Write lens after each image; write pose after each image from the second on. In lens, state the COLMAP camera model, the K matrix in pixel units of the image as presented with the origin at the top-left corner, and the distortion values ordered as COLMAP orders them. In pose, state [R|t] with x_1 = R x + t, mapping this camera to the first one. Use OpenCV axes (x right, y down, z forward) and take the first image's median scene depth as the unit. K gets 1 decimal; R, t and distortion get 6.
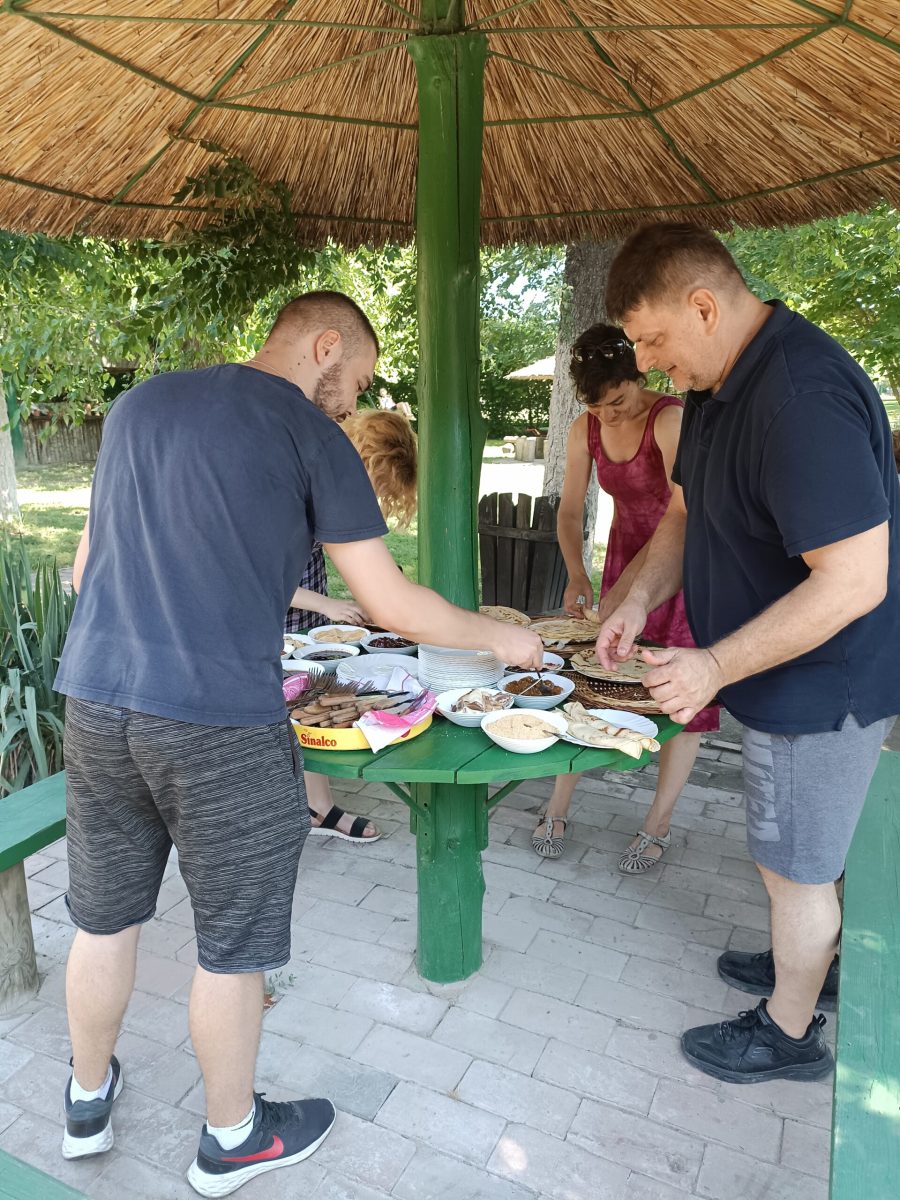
lens RADIAL K [[866.4, 0, 441.5], [0, 866.4, 611.1], [0, 0, 1]] dist [0.037965, -0.028490]
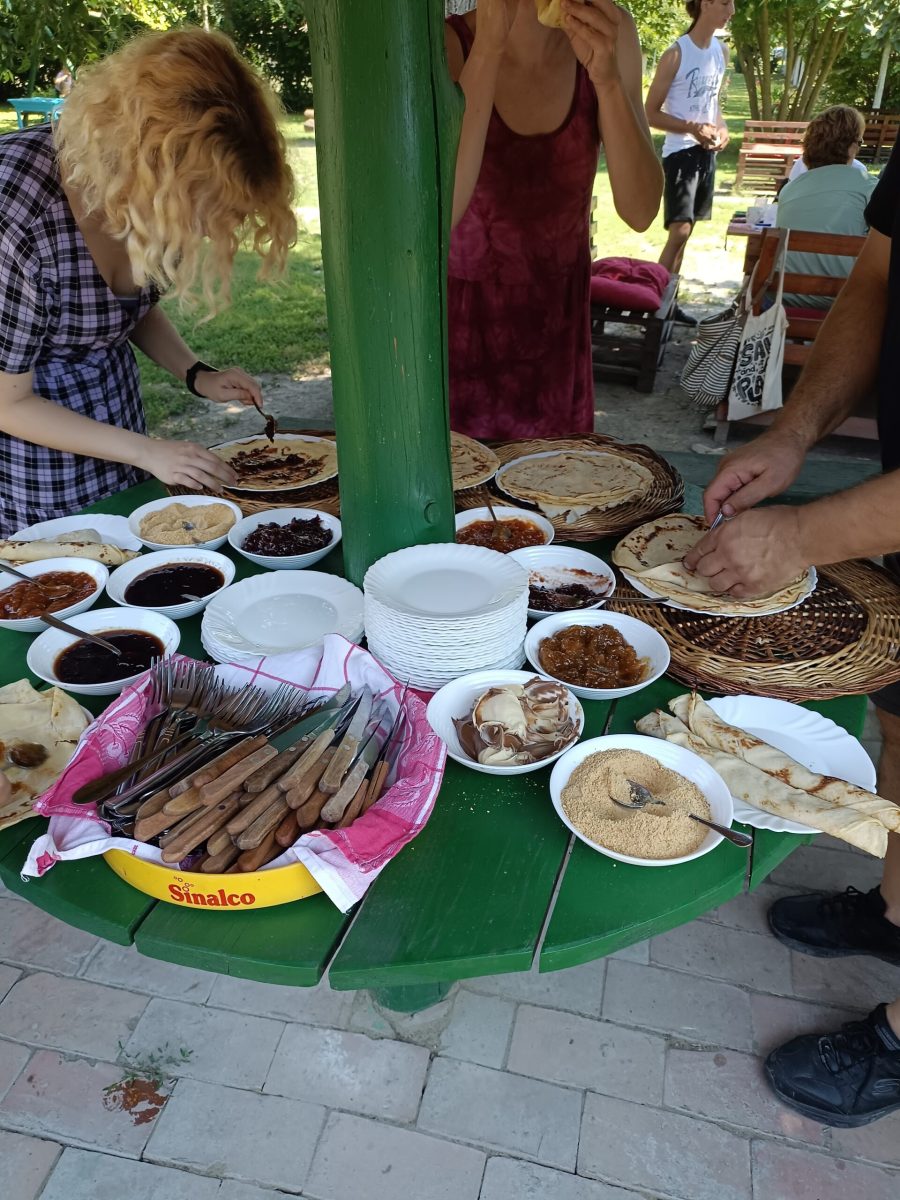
lens RADIAL K [[866.4, 0, 445.8], [0, 866.4, 605.5], [0, 0, 1]] dist [0.037965, -0.028490]
pose [[0.976058, -0.106029, 0.189918, -0.058458], [0.041670, 0.948121, 0.315167, -0.080670], [-0.213482, -0.299707, 0.929839, 0.374872]]
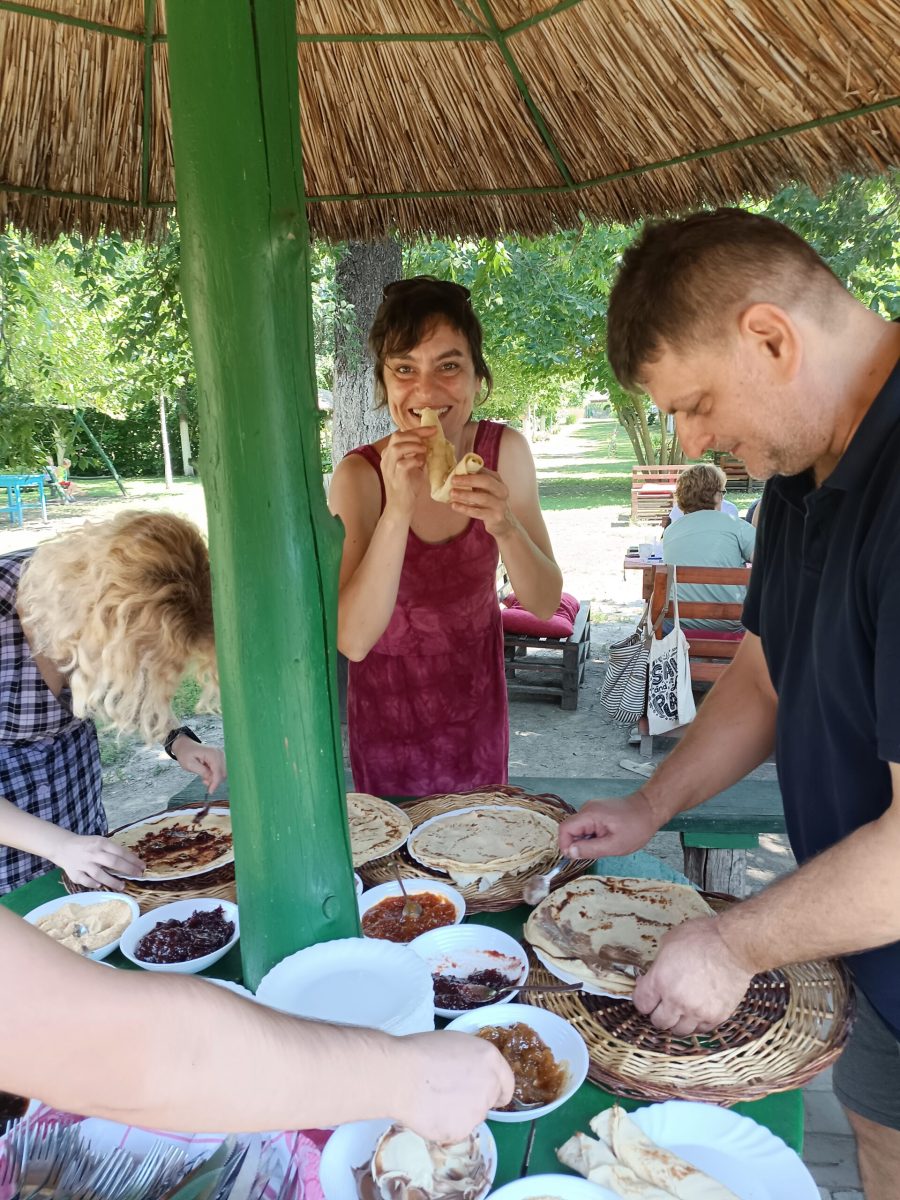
lens RADIAL K [[866.4, 0, 443.7], [0, 866.4, 606.8], [0, 0, 1]] dist [0.037965, -0.028490]
pose [[0.955943, -0.091678, 0.278869, -0.032455], [0.101946, 0.994535, -0.022512, -0.114238], [-0.275281, 0.049949, 0.960065, 0.367531]]
